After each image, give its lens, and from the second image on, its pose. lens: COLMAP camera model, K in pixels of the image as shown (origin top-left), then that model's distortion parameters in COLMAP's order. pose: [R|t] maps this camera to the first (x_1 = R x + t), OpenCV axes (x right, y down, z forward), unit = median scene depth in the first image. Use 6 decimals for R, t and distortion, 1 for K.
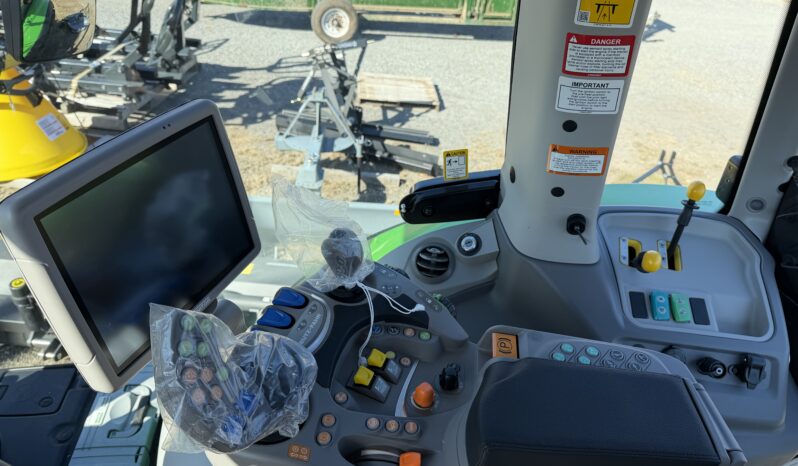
lens RADIAL K [[524.8, 0, 399.0], [0, 524.8, 233.0], [0, 0, 1]] dist [0.100795, -0.135268]
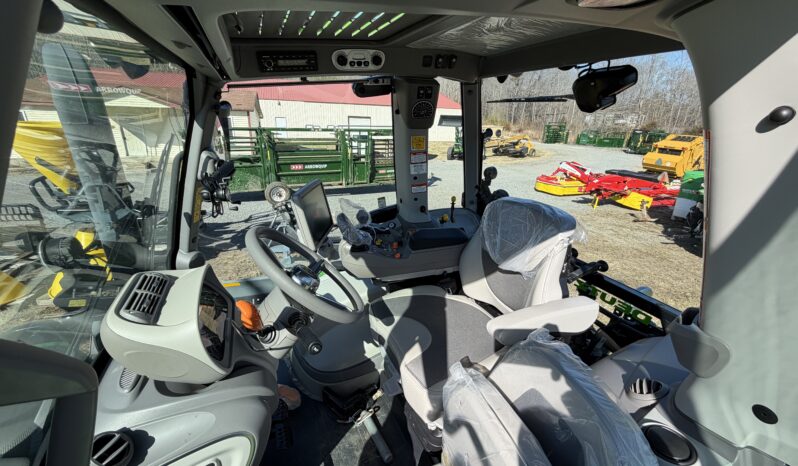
lens RADIAL K [[316.5, 0, 399.0], [0, 316.5, 233.0], [0, 0, 1]] dist [-0.000109, 0.000003]
pose [[0.944230, -0.160562, 0.287487, -0.070328], [0.227623, 0.949145, -0.217512, 0.091450], [-0.237943, 0.270820, 0.932759, -0.135270]]
